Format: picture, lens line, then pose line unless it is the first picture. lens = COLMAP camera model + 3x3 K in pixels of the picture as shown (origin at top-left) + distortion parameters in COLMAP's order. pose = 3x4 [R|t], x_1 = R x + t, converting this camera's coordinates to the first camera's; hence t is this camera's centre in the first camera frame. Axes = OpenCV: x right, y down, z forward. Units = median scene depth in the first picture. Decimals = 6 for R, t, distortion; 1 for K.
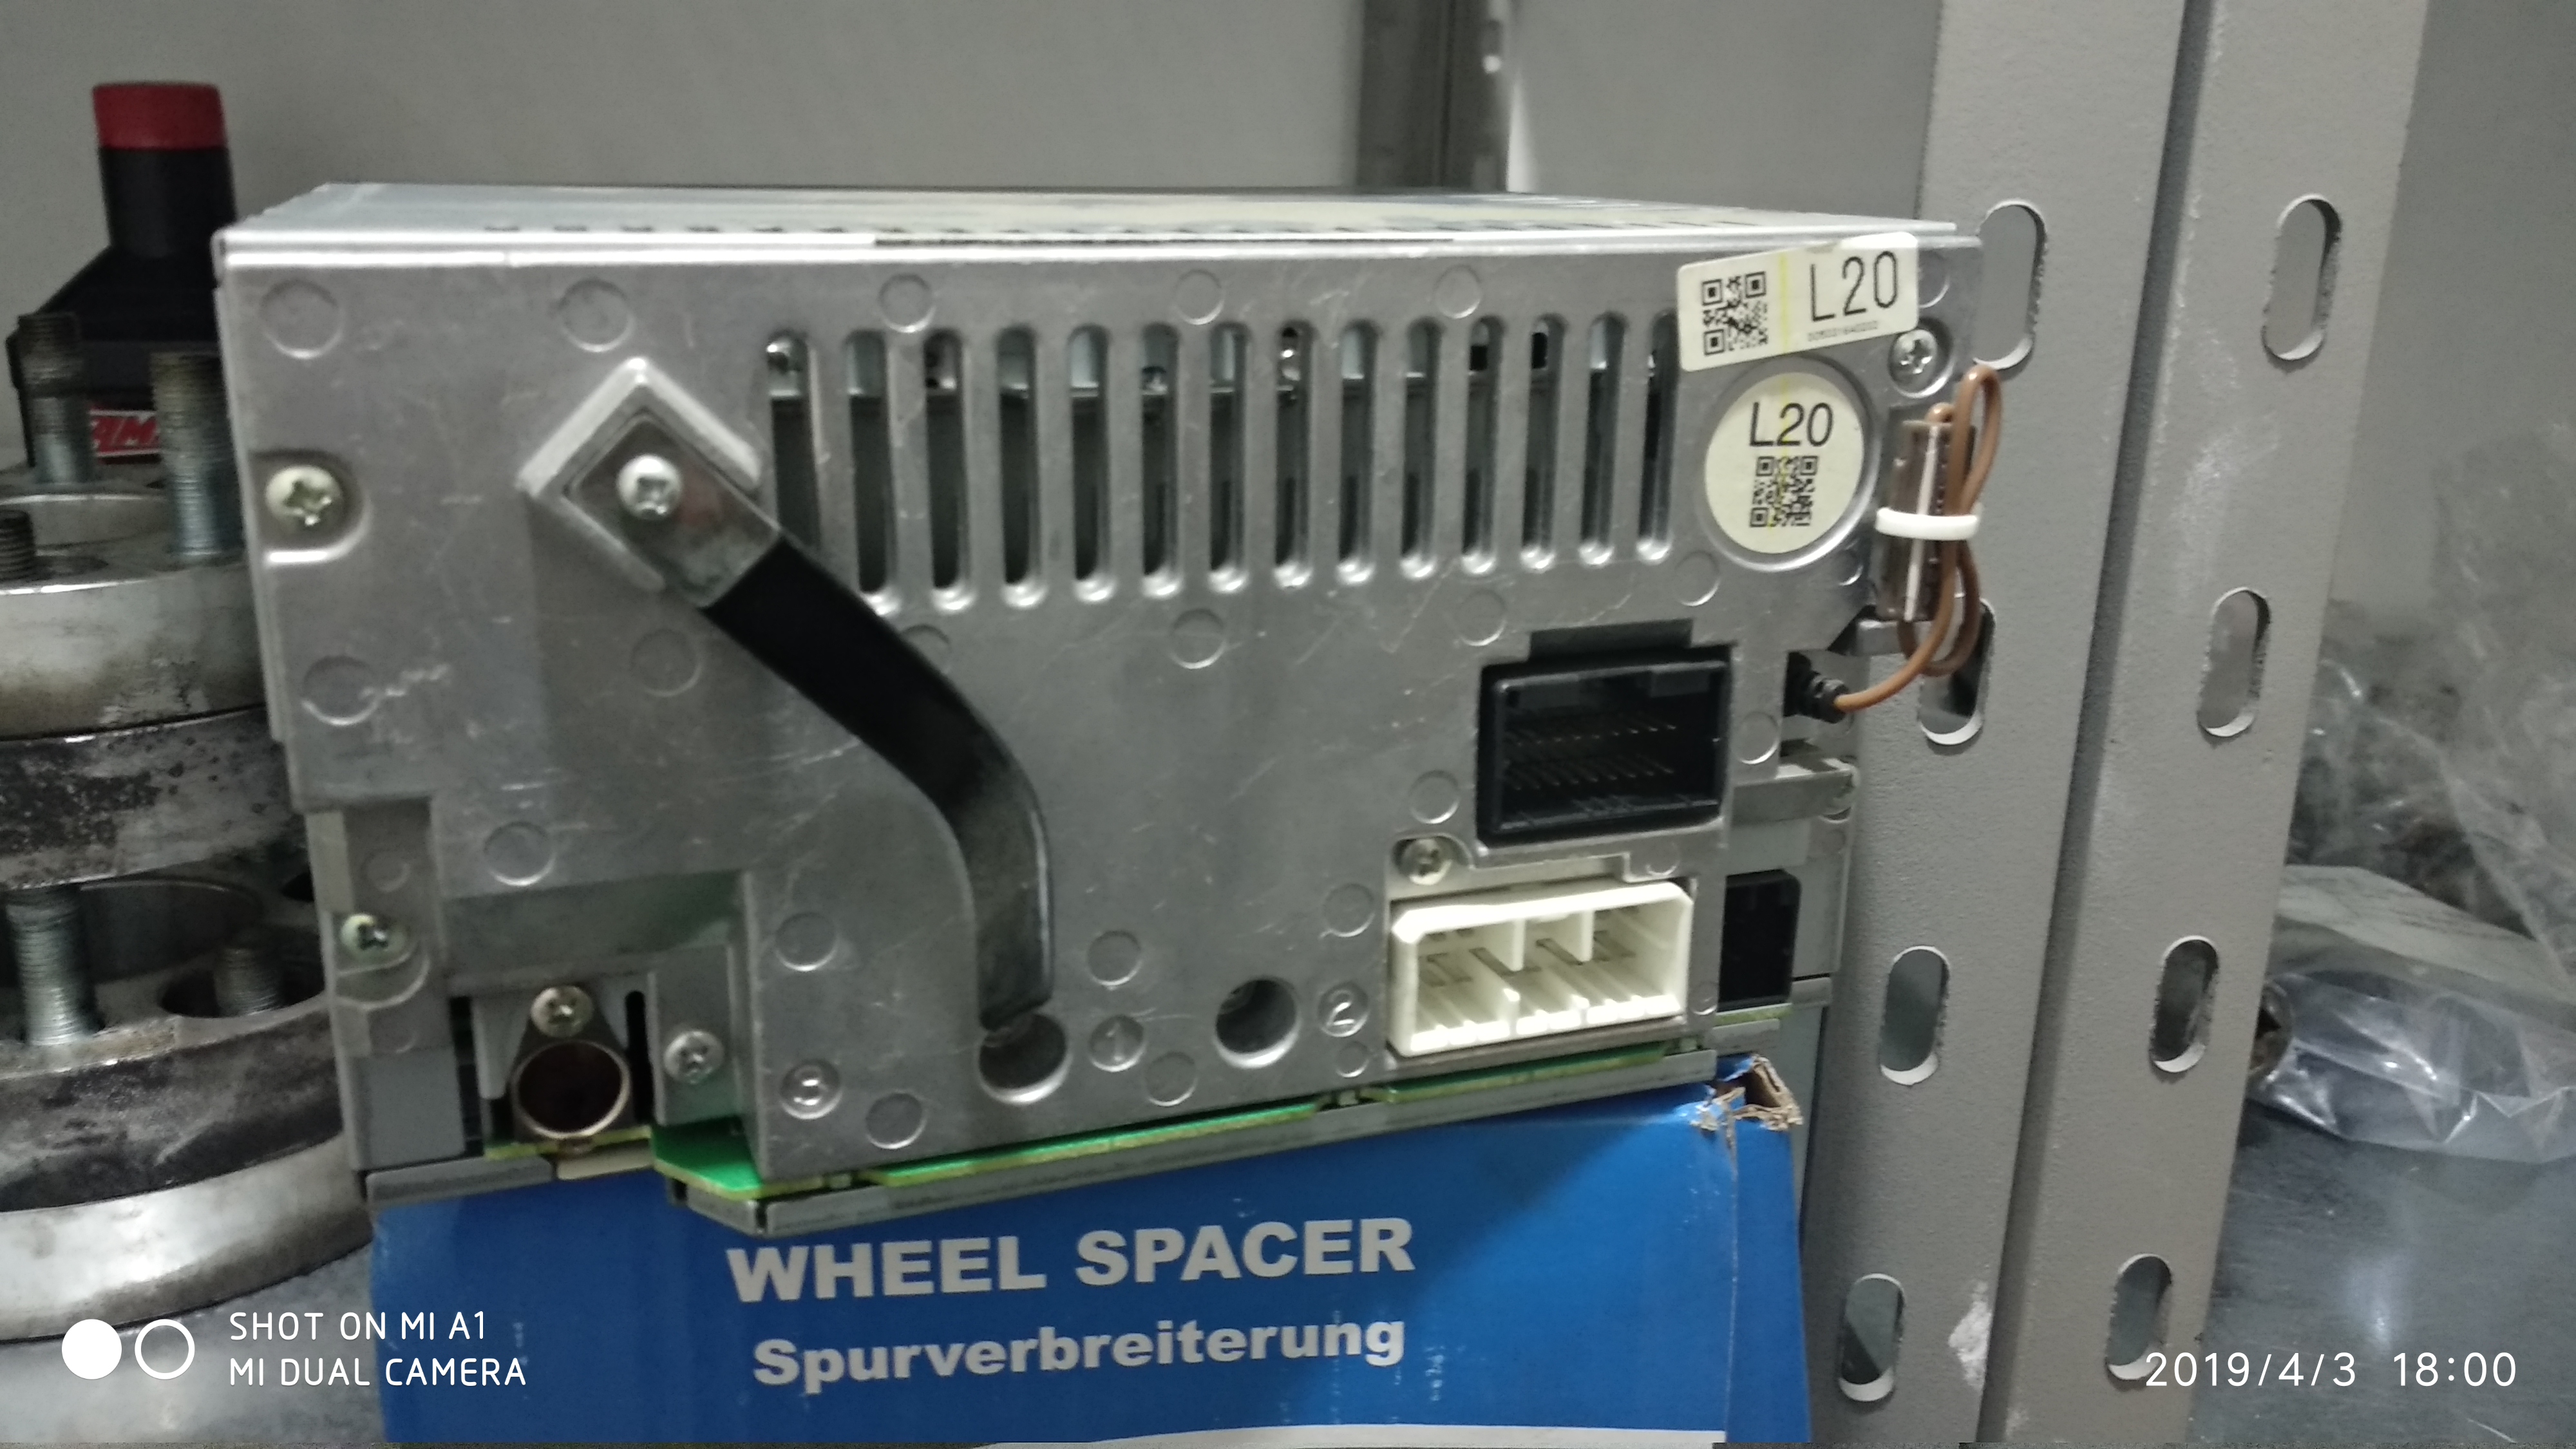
lens RADIAL K [[1986.9, 0, 1288.0], [0, 1986.9, 724.5], [0, 0, 1]] dist [0.049521, -0.090744]
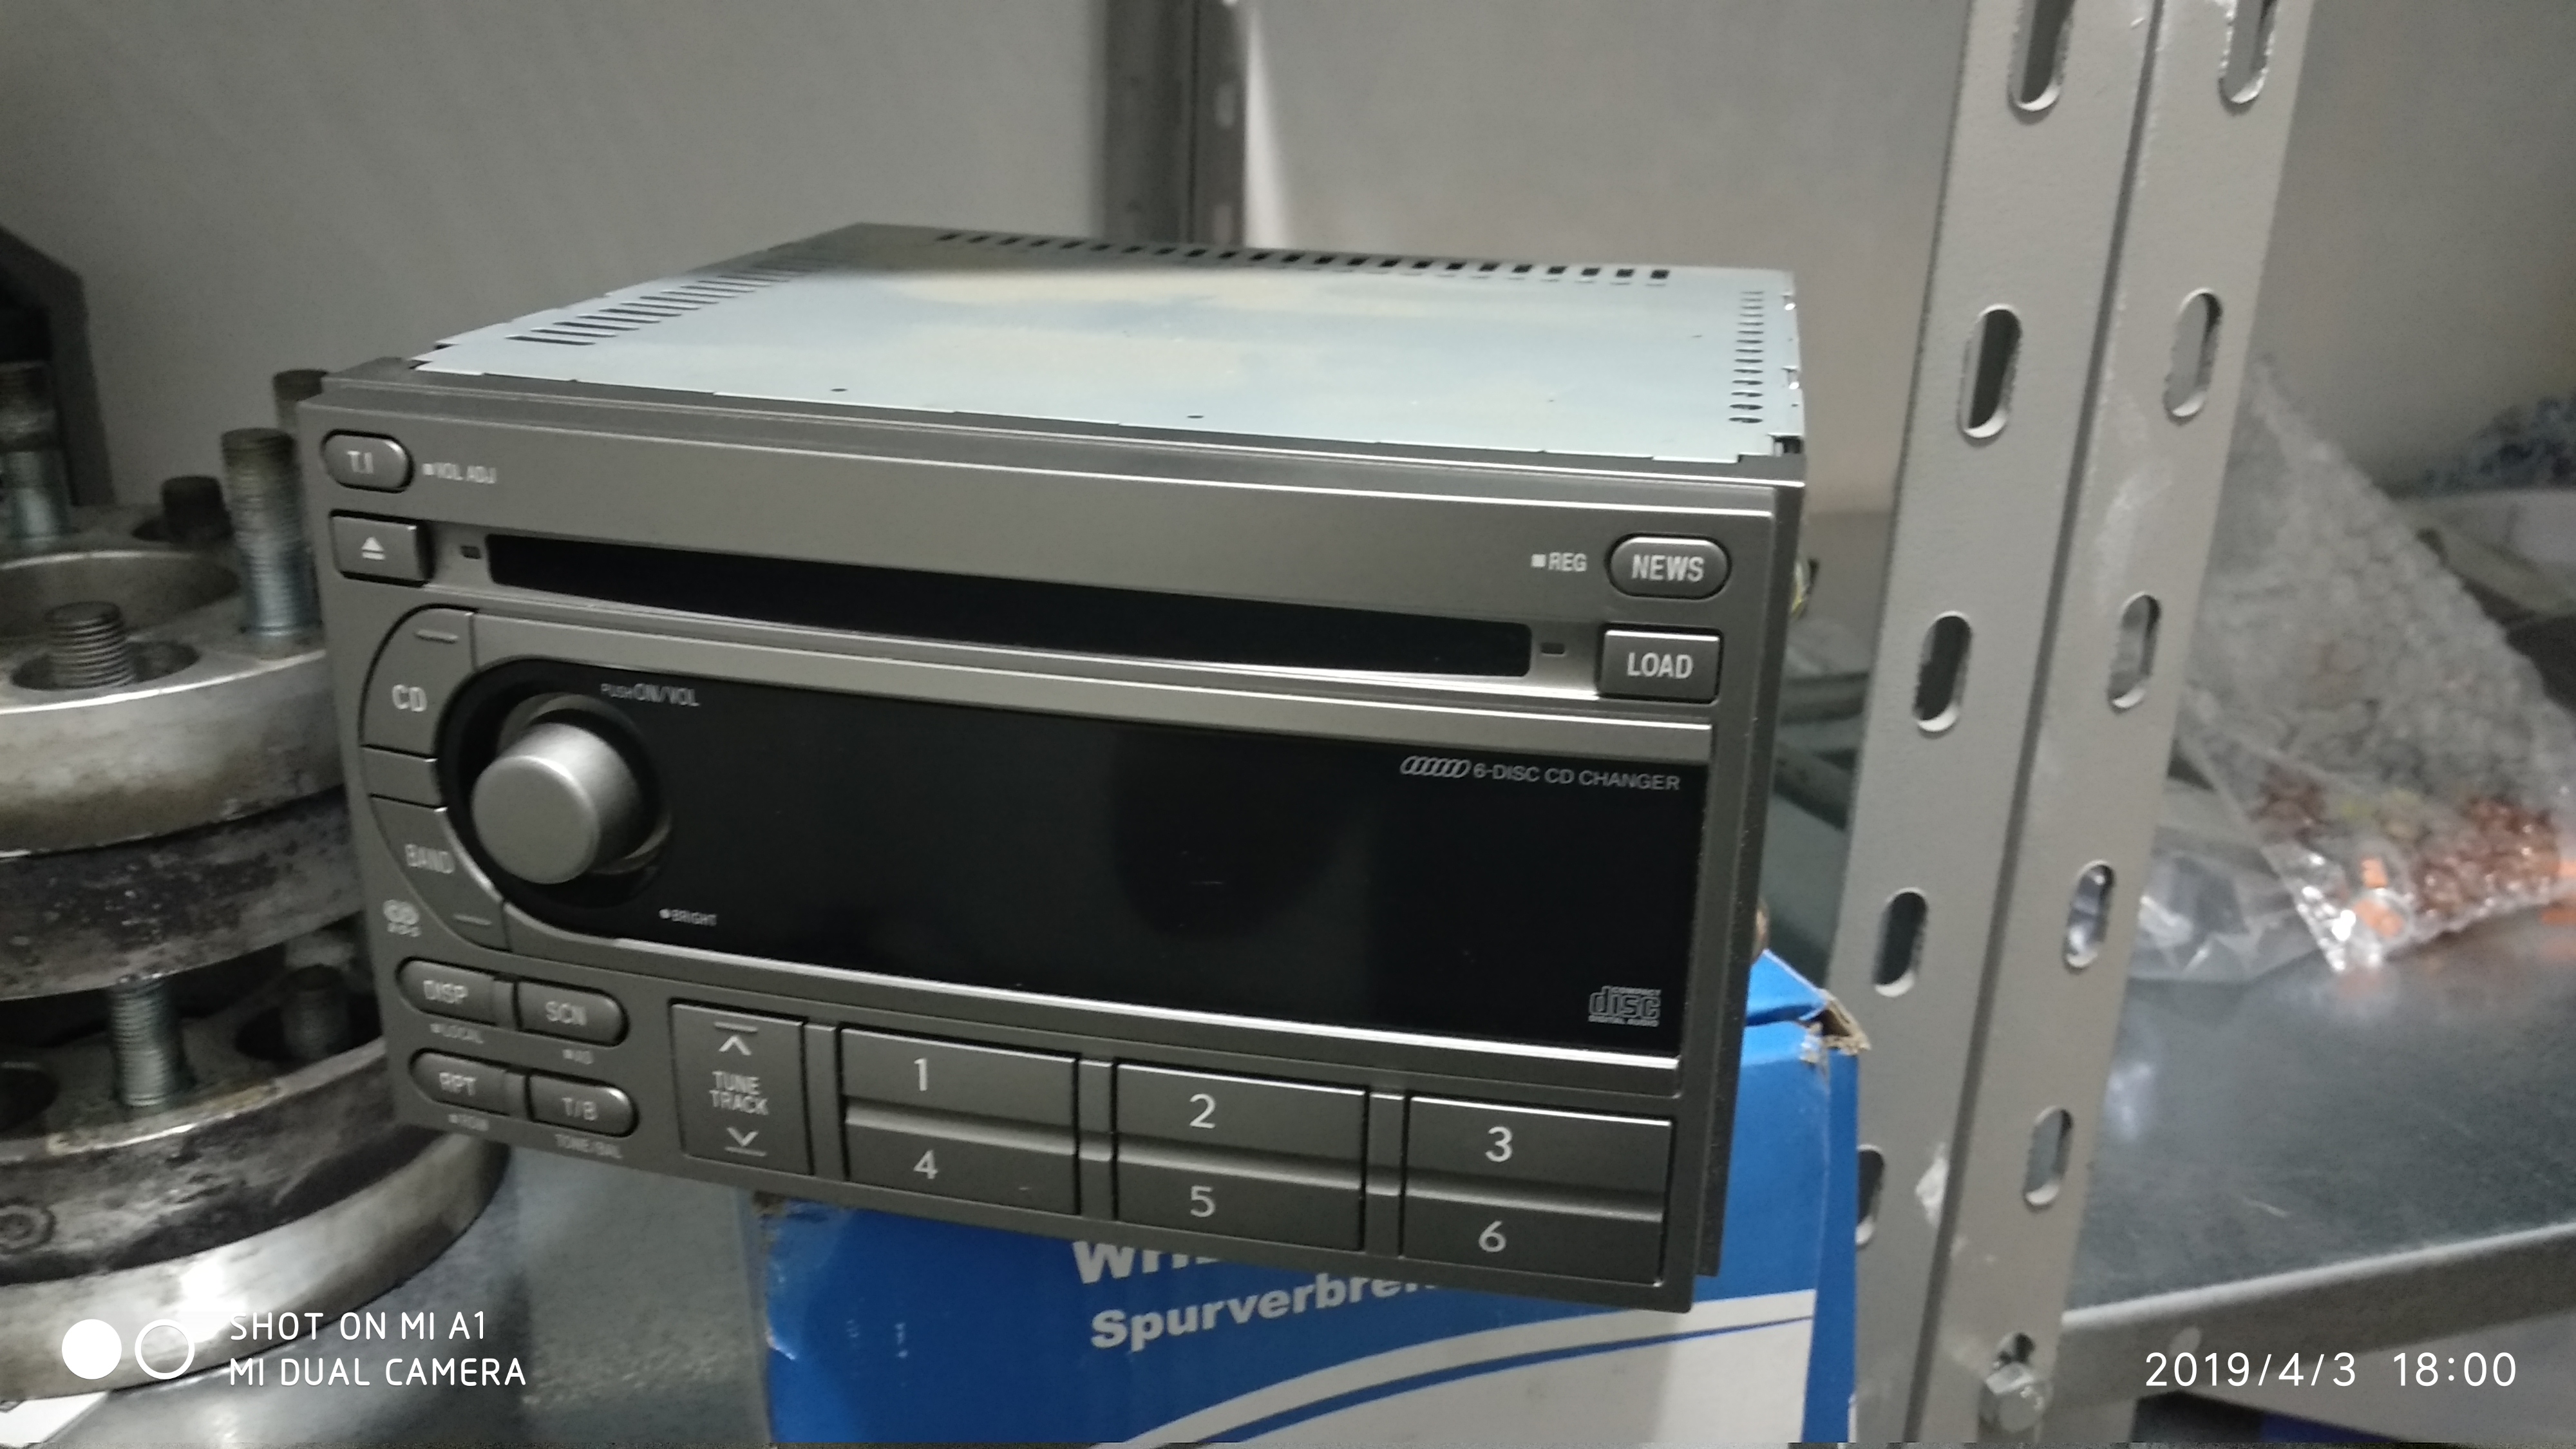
lens RADIAL K [[1986.9, 0, 1288.0], [0, 1986.9, 724.5], [0, 0, 1]] dist [0.049521, -0.090744]
pose [[0.980247, -0.065878, 0.186482, -0.303195], [0.052651, 0.995791, 0.075021, -0.110280], [-0.190639, -0.063721, 0.979590, -0.150140]]
